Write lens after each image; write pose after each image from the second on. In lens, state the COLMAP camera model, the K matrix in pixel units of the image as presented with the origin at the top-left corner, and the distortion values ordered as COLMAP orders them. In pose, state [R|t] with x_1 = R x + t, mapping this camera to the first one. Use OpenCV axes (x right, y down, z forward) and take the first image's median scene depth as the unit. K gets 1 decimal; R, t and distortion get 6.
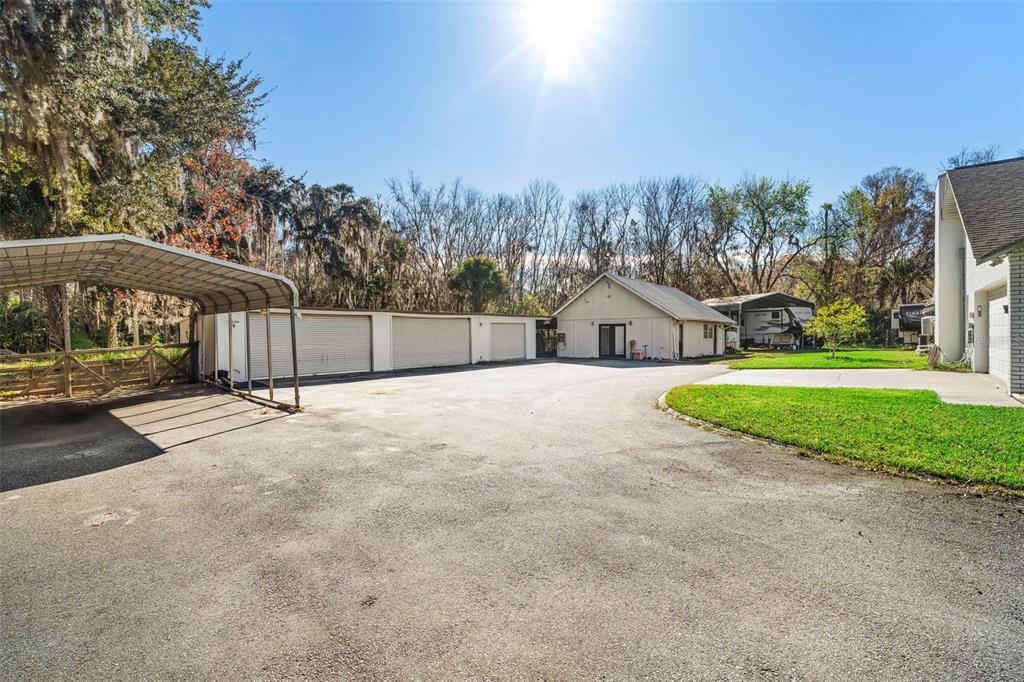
lens RADIAL K [[485.1, 0, 514.5], [0, 485.1, 343.8], [0, 0, 1]] dist [-0.000341, 0.000959]
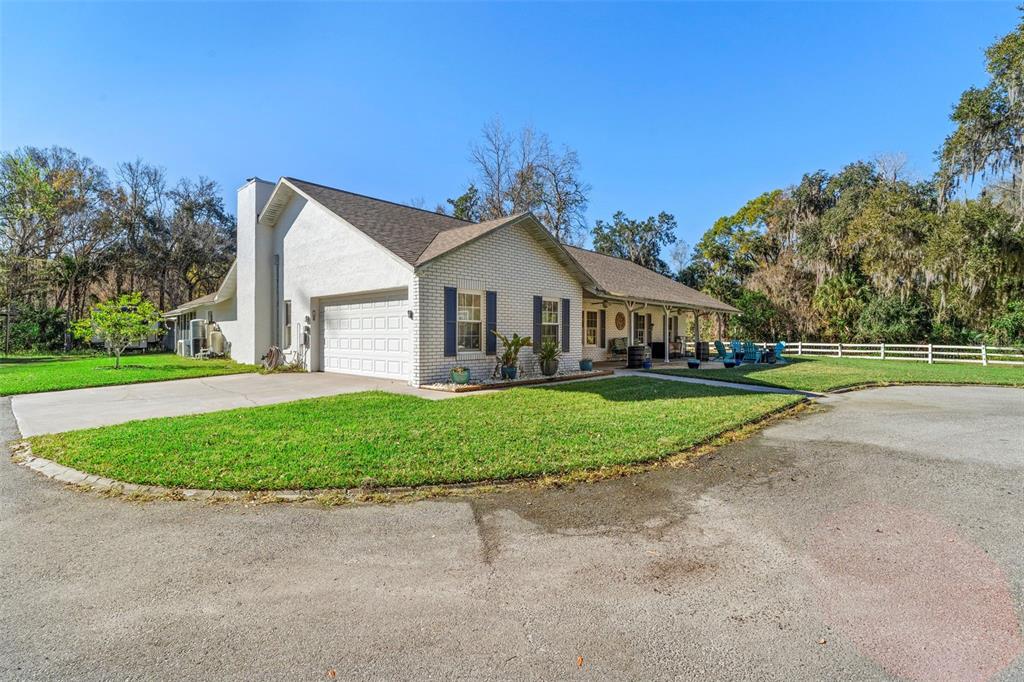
lens RADIAL K [[485.1, 0, 508.2], [0, 485.1, 340.1], [0, 0, 1]] dist [-0.000341, 0.000959]
pose [[0.089696, 0.003301, 0.995964, -0.034394], [0.016850, 0.999846, -0.004831, 0.000011], [-0.995827, 0.017215, 0.089626, 0.189090]]
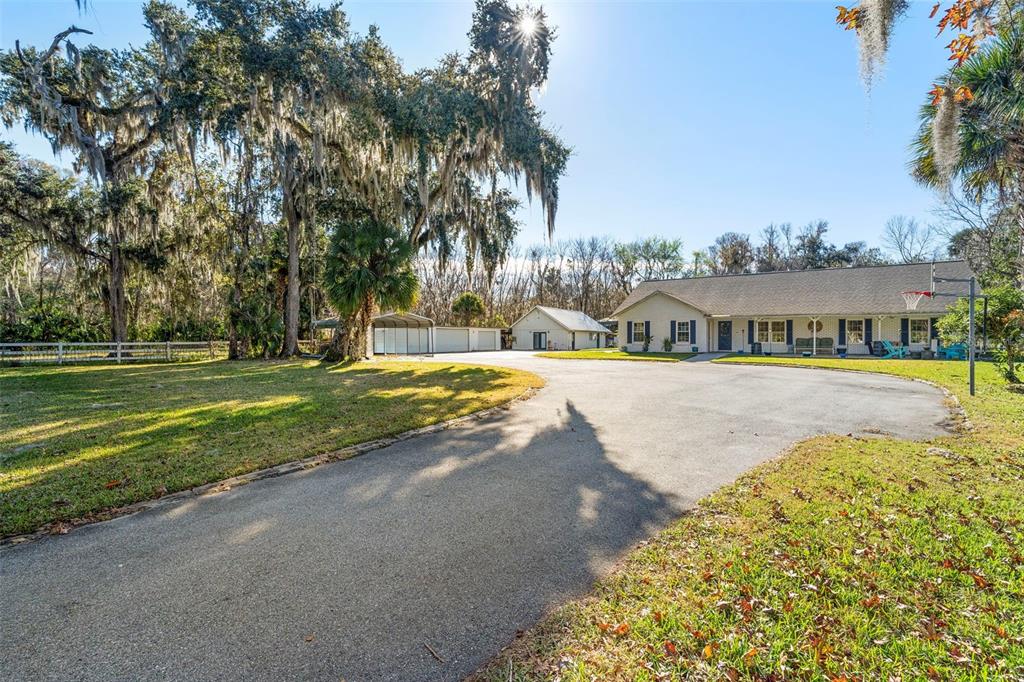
lens RADIAL K [[485.1, 0, 516.3], [0, 485.1, 339.4], [0, 0, 1]] dist [-0.000341, 0.000959]
pose [[0.997232, 0.008890, 0.073823, -0.034537], [-0.007438, 0.999774, -0.019921, 0.025453], [-0.073983, 0.019317, 0.997072, -0.875151]]
